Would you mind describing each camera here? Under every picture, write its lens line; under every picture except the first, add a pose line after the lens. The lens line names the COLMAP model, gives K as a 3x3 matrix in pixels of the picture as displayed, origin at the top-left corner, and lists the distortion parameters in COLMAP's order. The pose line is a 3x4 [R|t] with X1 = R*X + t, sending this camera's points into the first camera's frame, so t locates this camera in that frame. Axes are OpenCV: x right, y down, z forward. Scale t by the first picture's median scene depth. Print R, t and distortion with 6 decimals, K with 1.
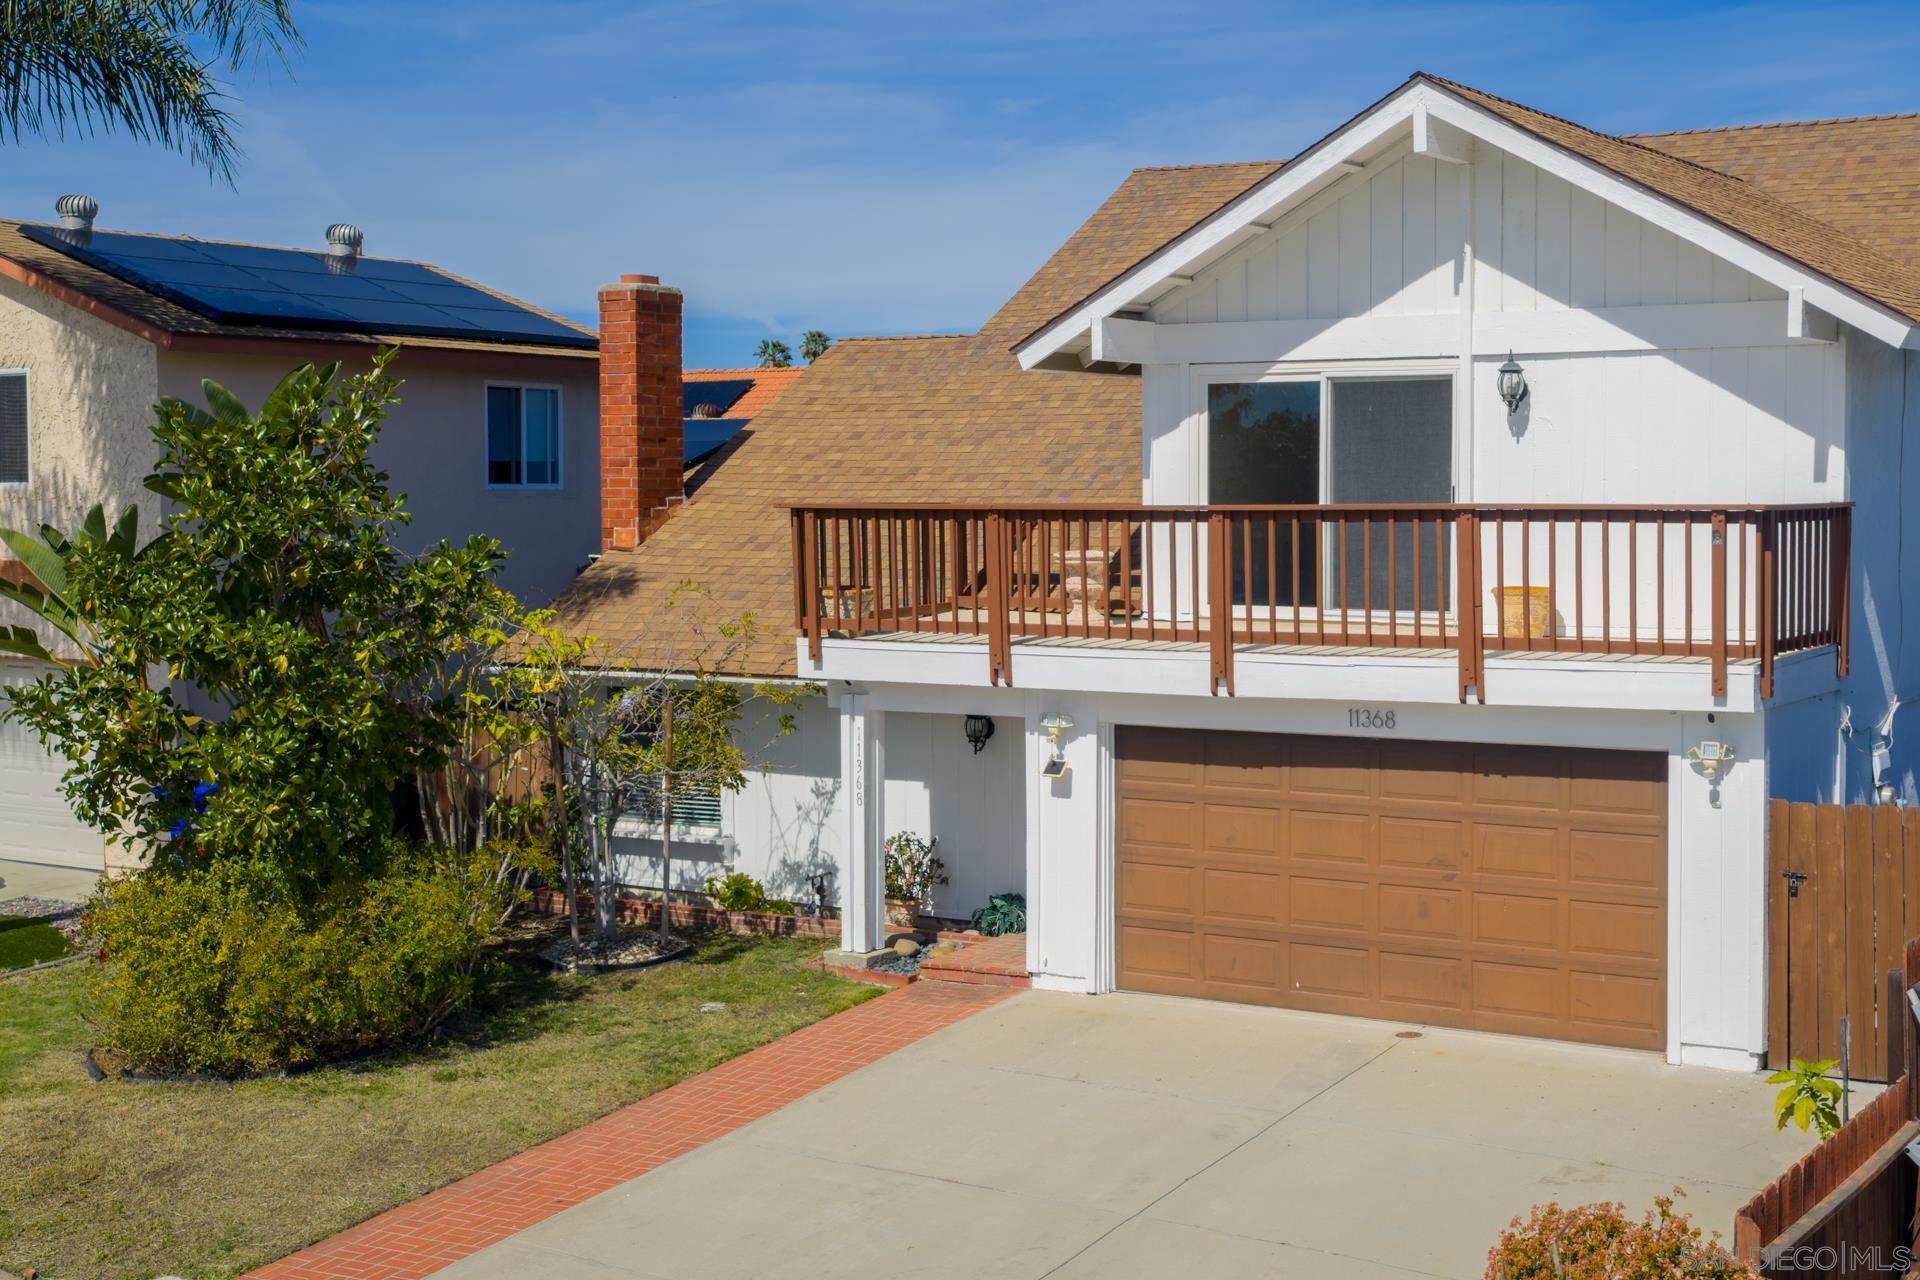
lens RADIAL K [[2844.9, 0, 960.0], [0, 2844.9, 640.0], [0, 0, 1]] dist [-0.002399, 0.083182]
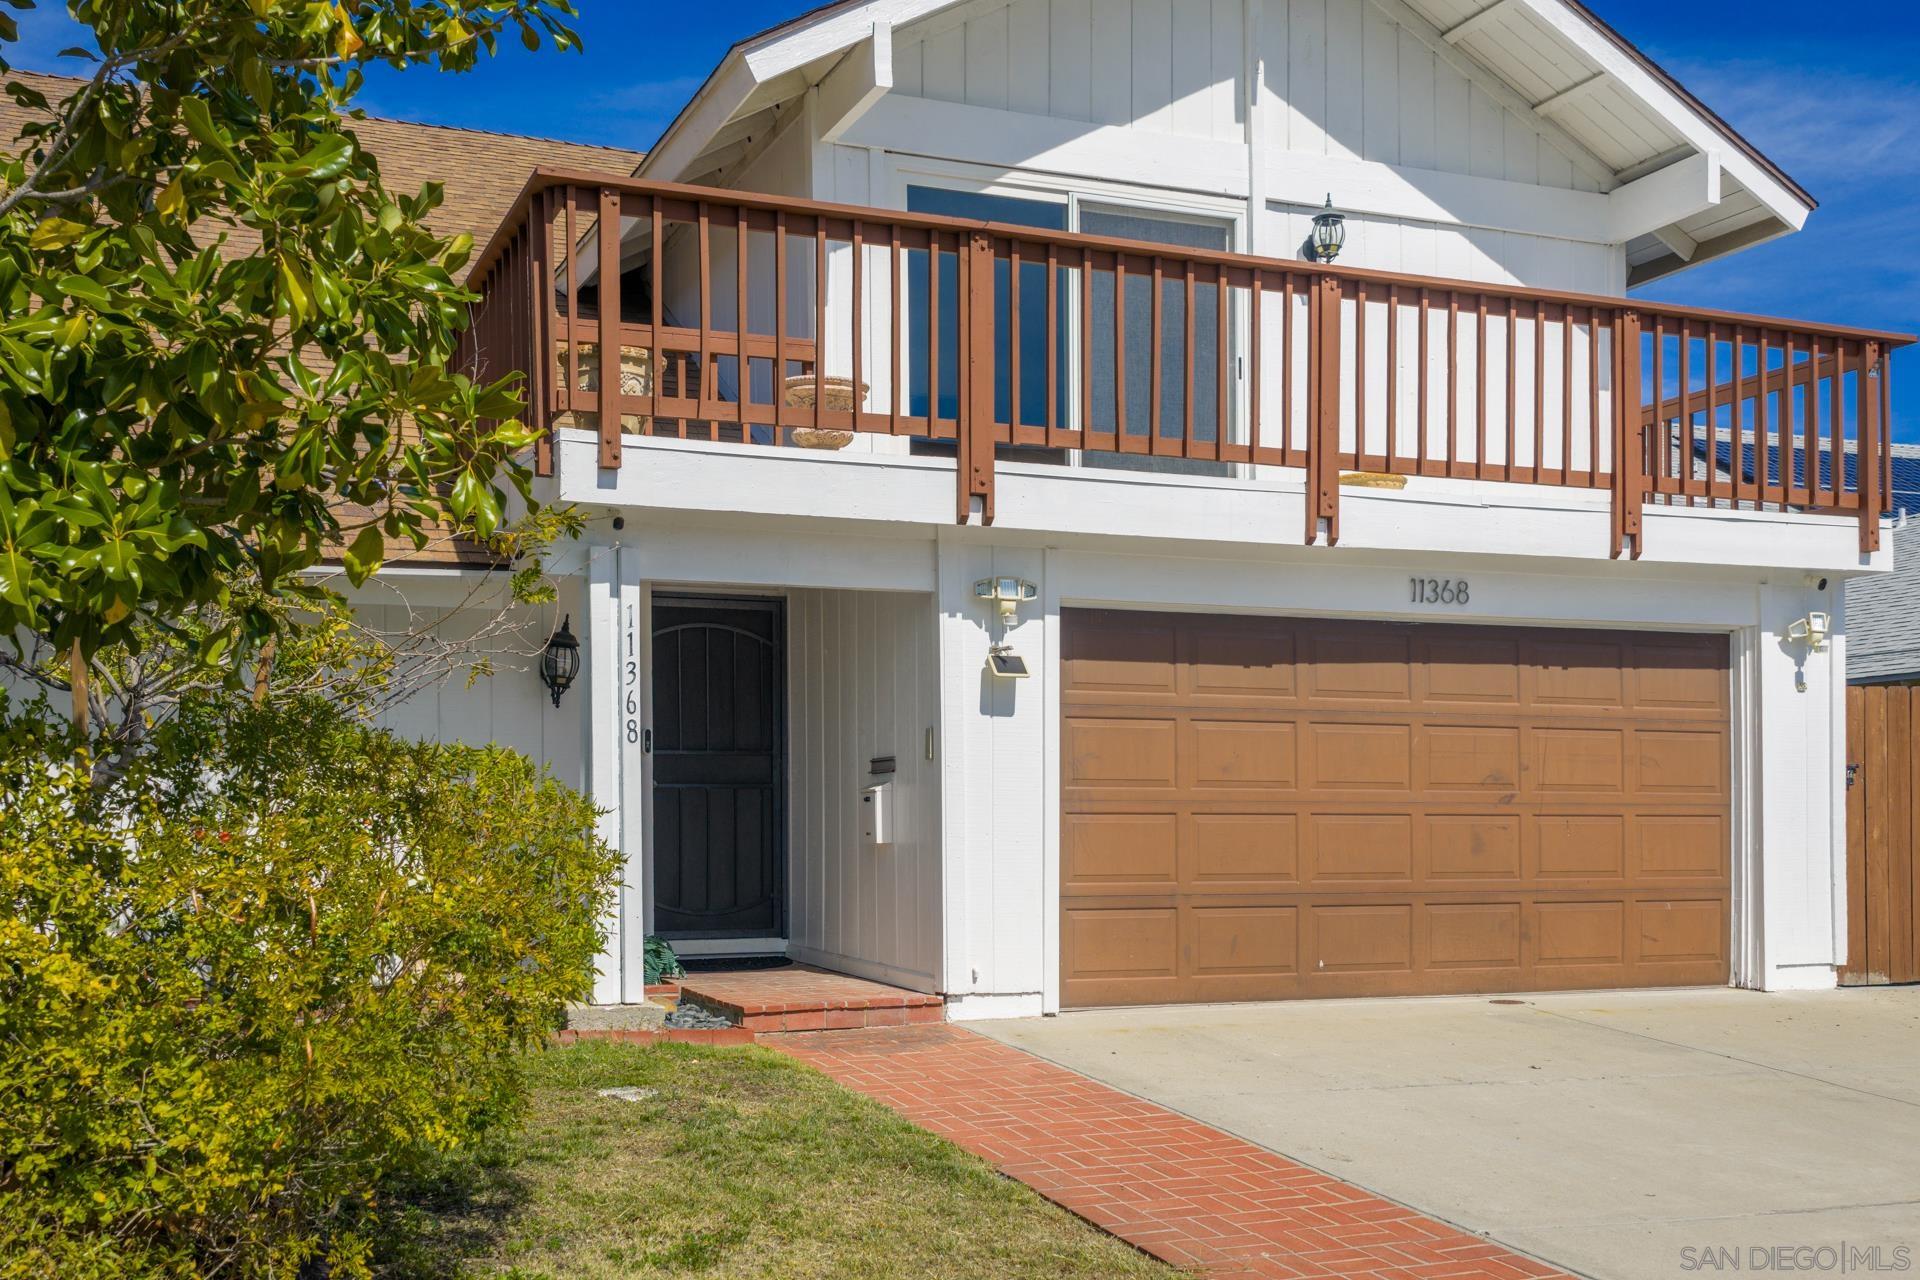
lens RADIAL K [[2069.6, 0, 878.2], [0, 2069.6, 871.9], [0, 0, 1]] dist [-0.010723, 0.001744]
pose [[0.562488, -0.002530, 0.826801, -0.382554], [0.049922, 0.998275, -0.030908, 0.108400], [-0.825297, 0.058661, 0.561644, 0.794463]]
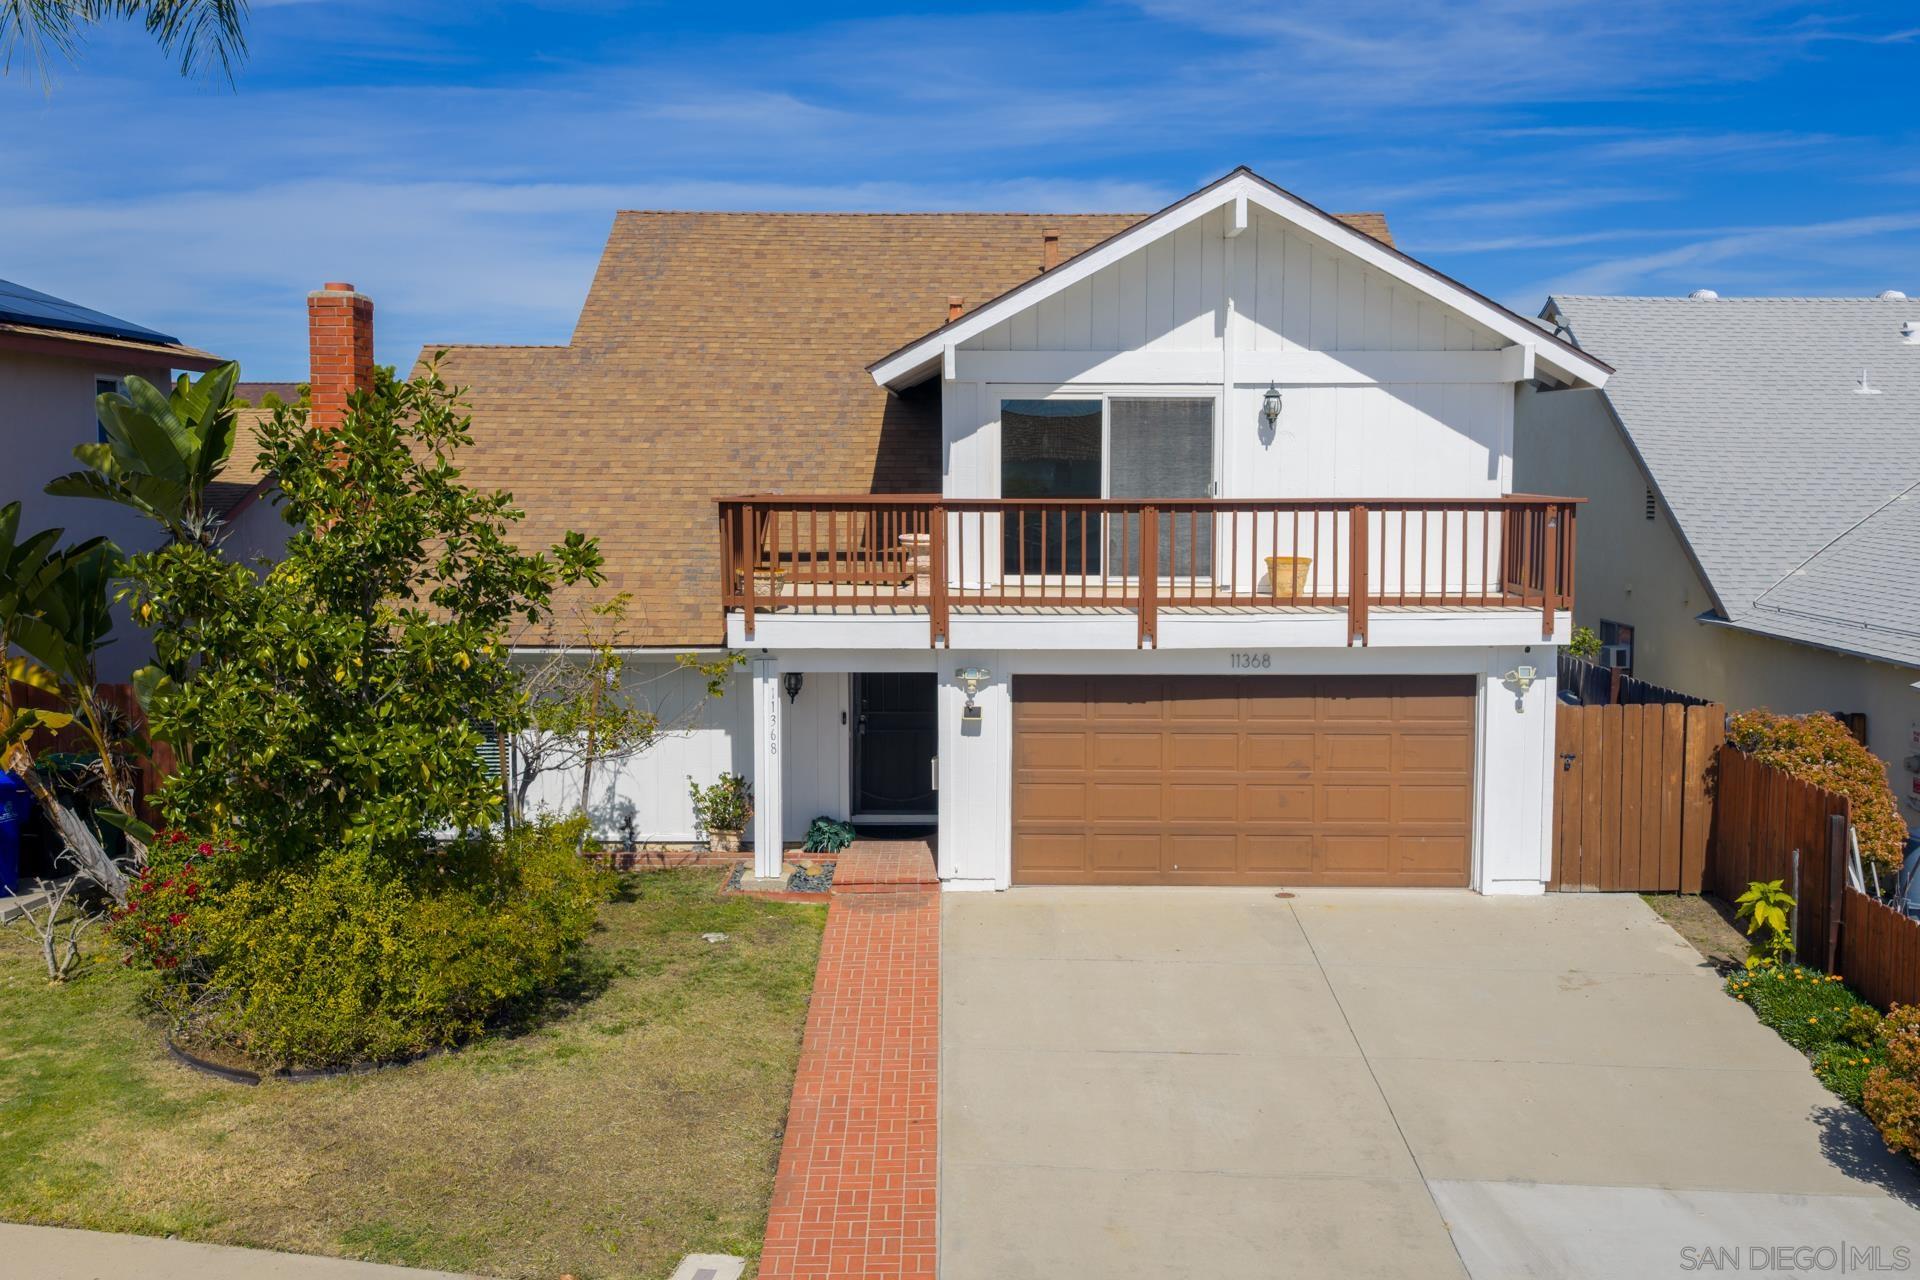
lens RADIAL K [[2105.6, 0, 957.7], [0, 2105.6, 683.6], [0, 0, 1]] dist [0.017235, 0.006723]
pose [[0.835932, -0.053696, 0.546200, -0.487645], [0.025951, 0.997956, 0.058391, -0.021567], [-0.548219, -0.034636, 0.835617, 0.250654]]
